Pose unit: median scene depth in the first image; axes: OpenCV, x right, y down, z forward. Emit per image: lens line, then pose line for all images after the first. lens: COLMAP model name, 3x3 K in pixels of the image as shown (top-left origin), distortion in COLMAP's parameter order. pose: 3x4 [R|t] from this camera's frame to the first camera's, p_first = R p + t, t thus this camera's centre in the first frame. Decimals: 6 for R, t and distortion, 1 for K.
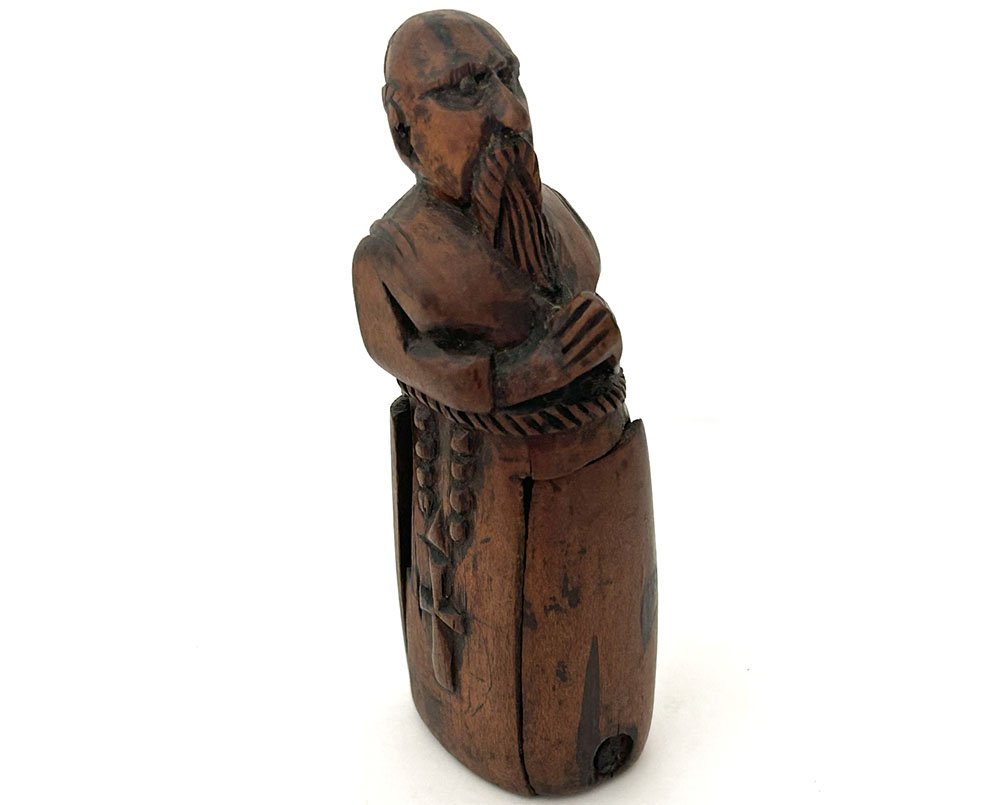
lens RADIAL K [[1483.0, 0, 500.0], [0, 1483.0, 402.5], [0, 0, 1]] dist [0.230821, -0.063922]
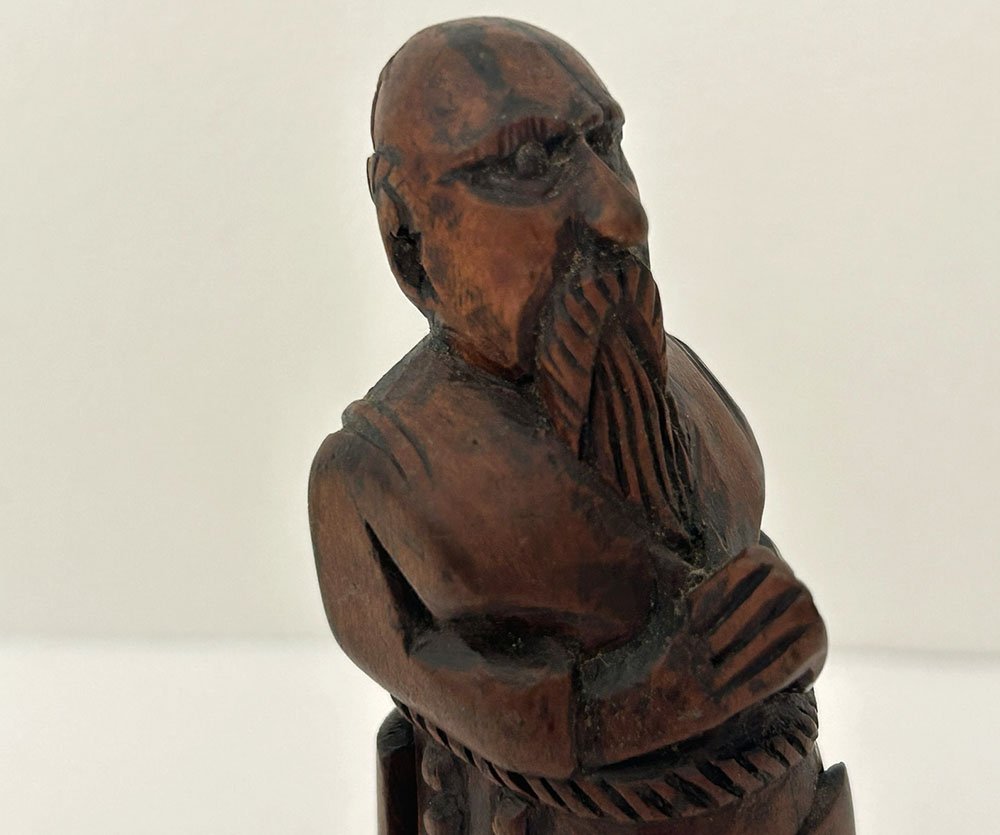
lens RADIAL K [[1777.1, 0, 578.9], [0, 1777.1, 415.7], [0, 0, 1]] dist [0.266350, -0.018241]
pose [[0.999103, 0.000904, 0.042348, -0.030593], [0.000914, 0.999079, -0.042888, -0.092488], [-0.042348, 0.042888, 0.998182, 0.368067]]
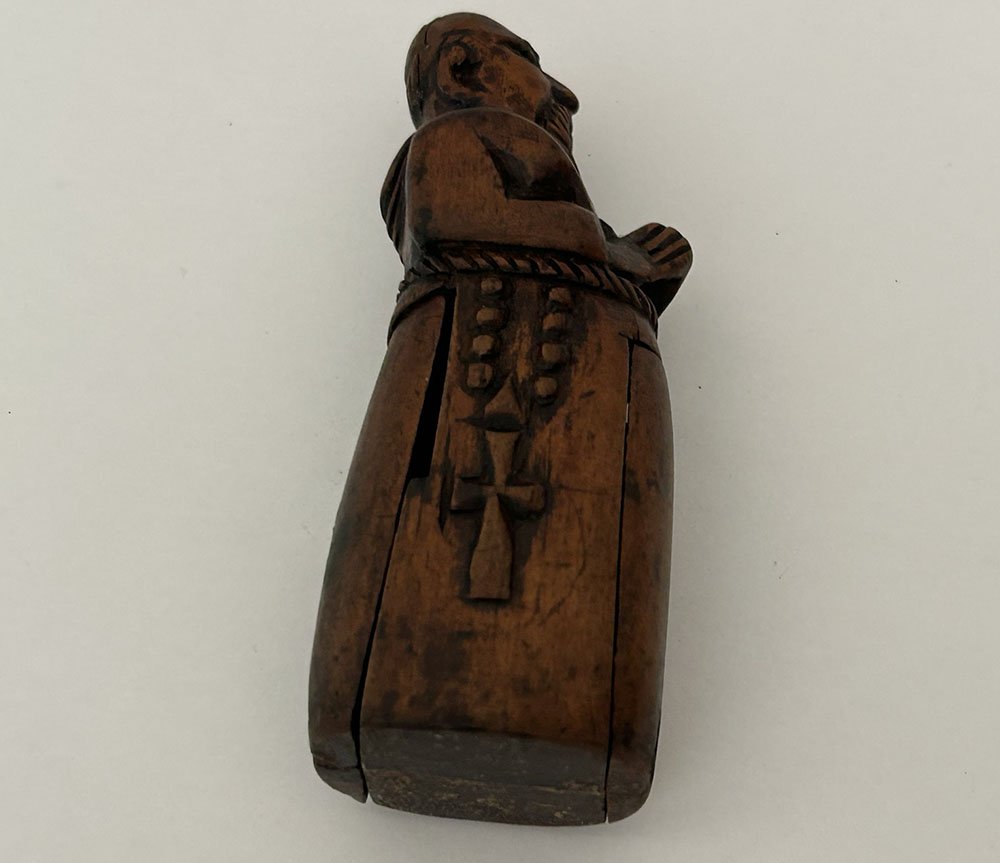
lens RADIAL K [[1899.4, 0, 566.3], [0, 1899.4, 431.5], [0, 0, 1]] dist [0.277651, 0.112997]
pose [[0.630048, 0.463994, 0.622695, -0.719282], [0.258112, 0.631152, -0.731454, 0.943429], [-0.732405, 0.621576, 0.277894, 0.749868]]
